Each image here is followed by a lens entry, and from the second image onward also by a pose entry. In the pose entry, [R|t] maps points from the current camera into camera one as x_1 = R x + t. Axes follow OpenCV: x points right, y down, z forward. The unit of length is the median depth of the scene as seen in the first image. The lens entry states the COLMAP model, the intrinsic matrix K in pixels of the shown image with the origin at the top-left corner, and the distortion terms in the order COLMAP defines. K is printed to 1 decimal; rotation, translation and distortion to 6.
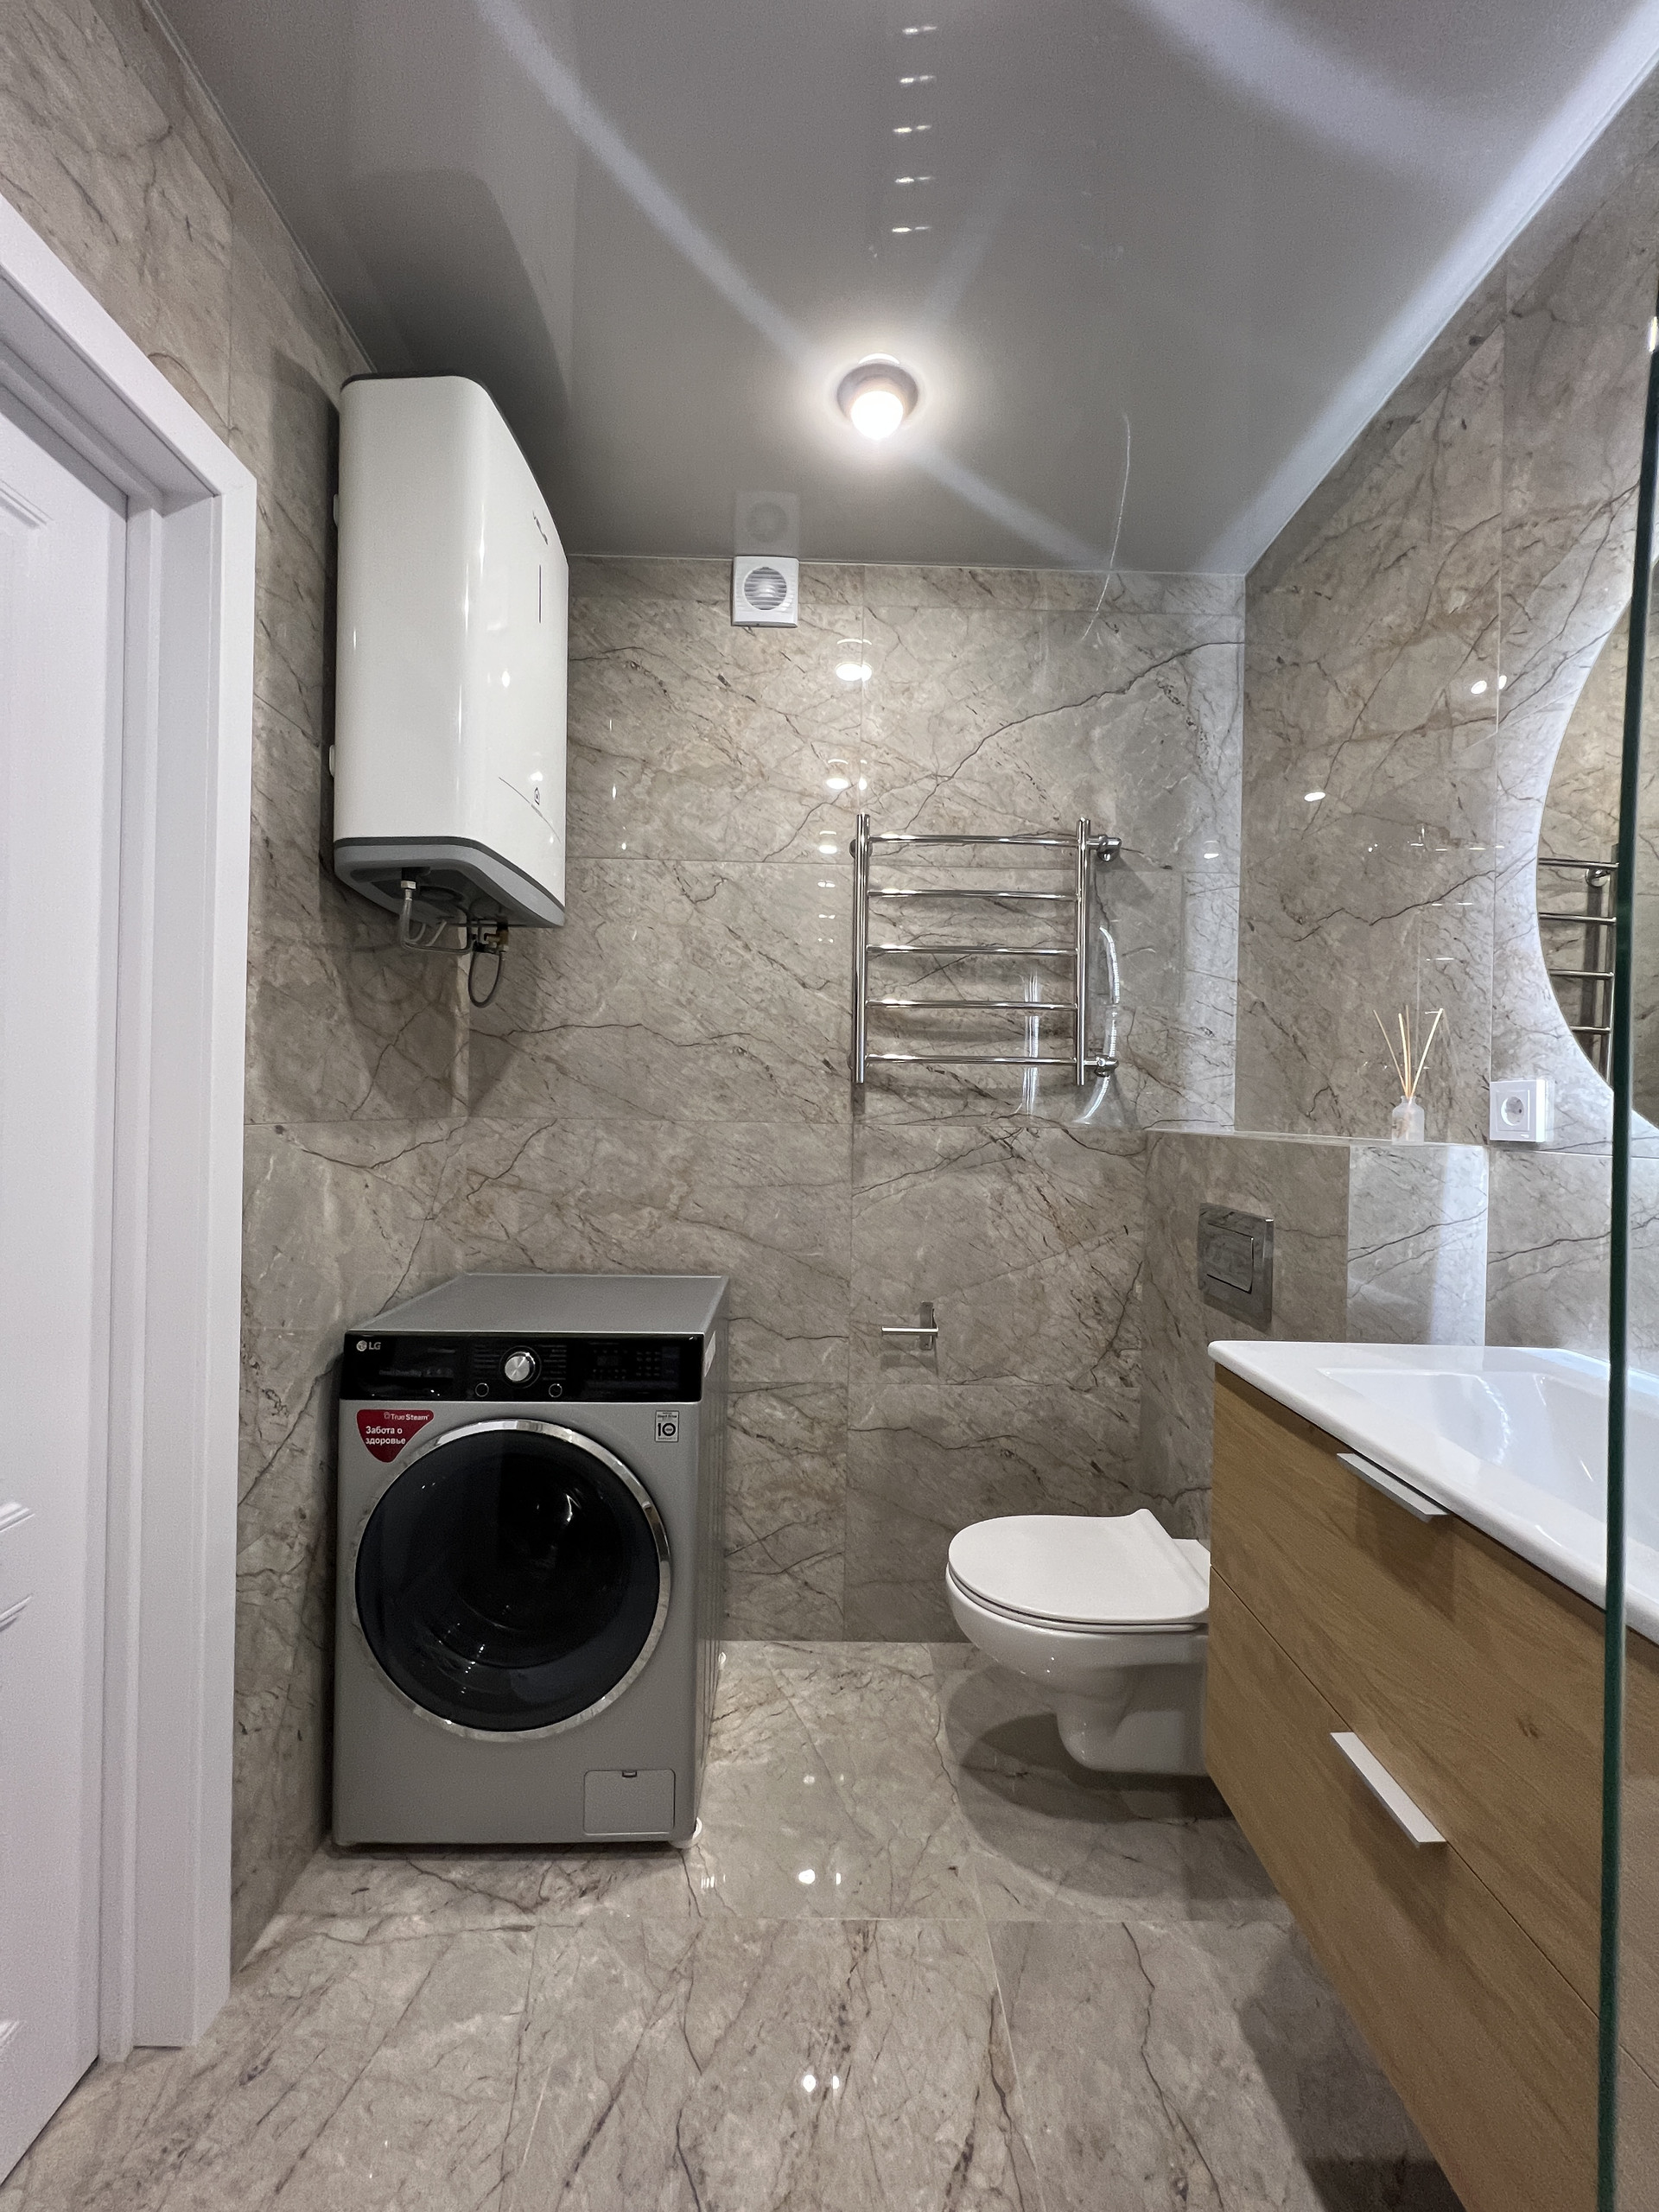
lens RADIAL K [[883.1, 0, 829.4], [0, 883.1, 1102.7], [0, 0, 1]] dist [-0.005992, 0.001433]
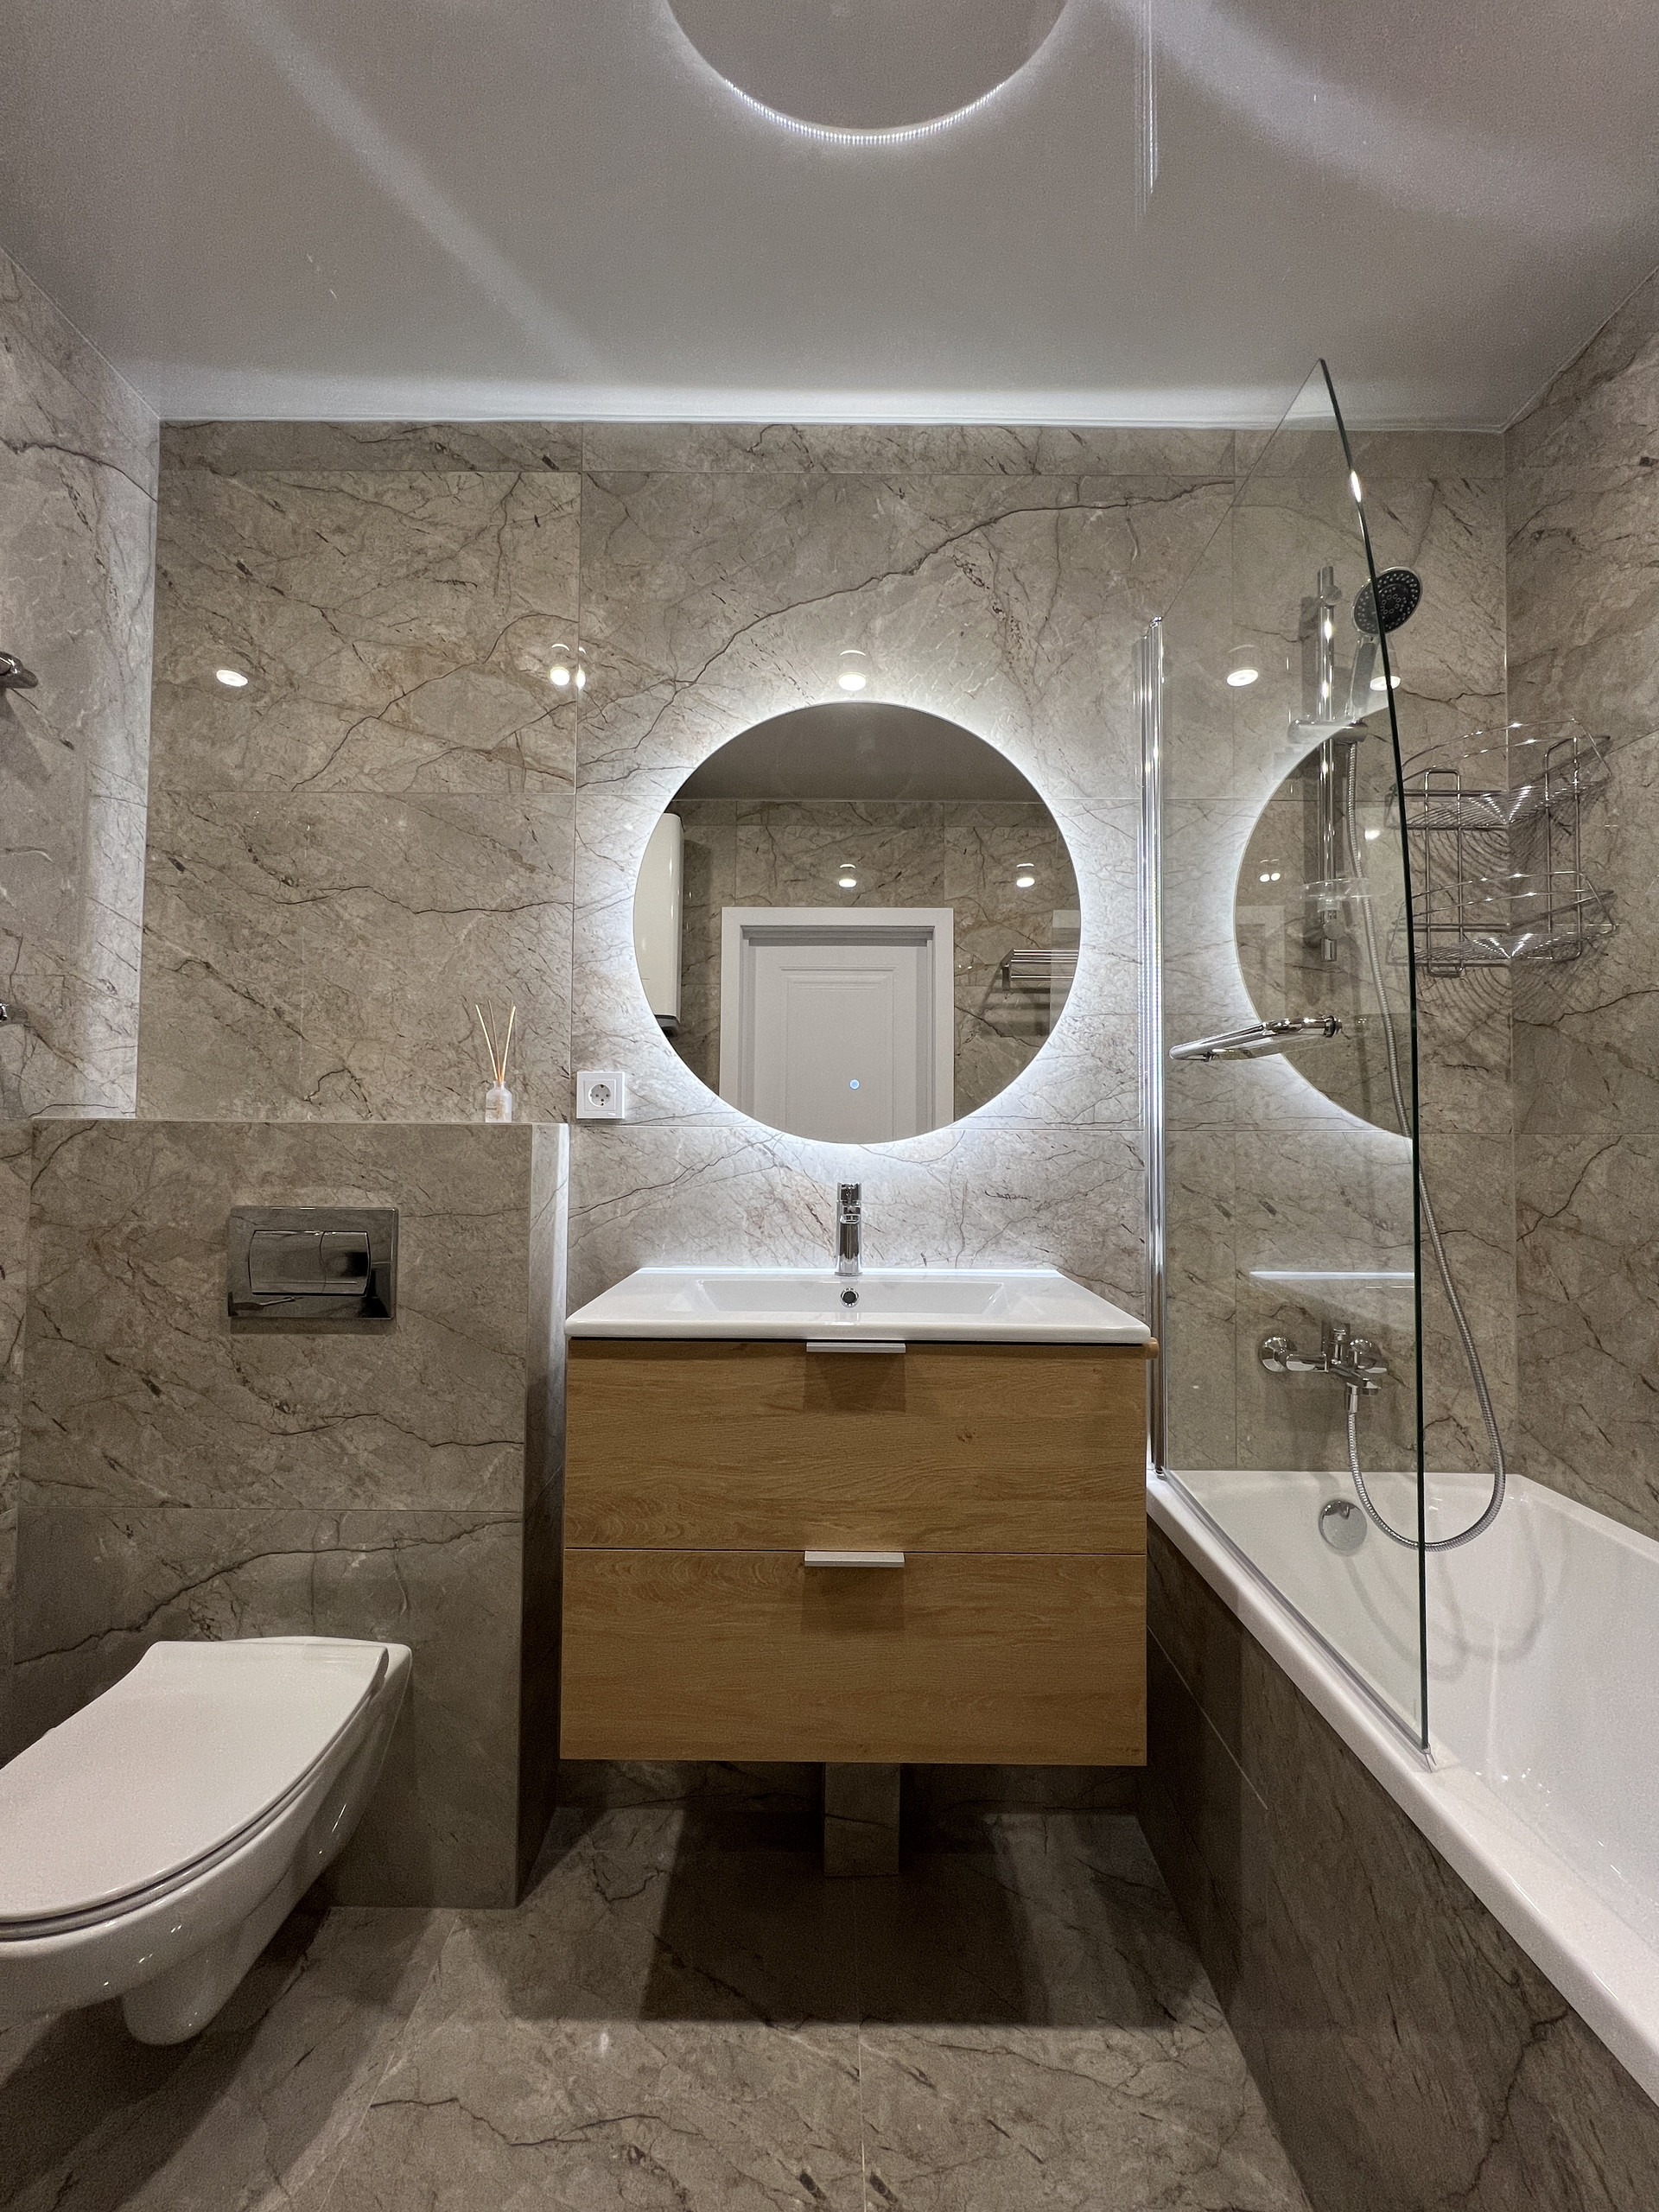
lens RADIAL K [[883.1, 0, 827.6], [0, 883.1, 1103.1], [0, 0, 1]] dist [-0.005992, 0.001433]
pose [[0.015649, 0.014735, 0.999769, -0.307545], [-0.012901, 0.999811, -0.014534, 0.021262], [-0.999794, -0.012671, 0.015836, 0.386679]]
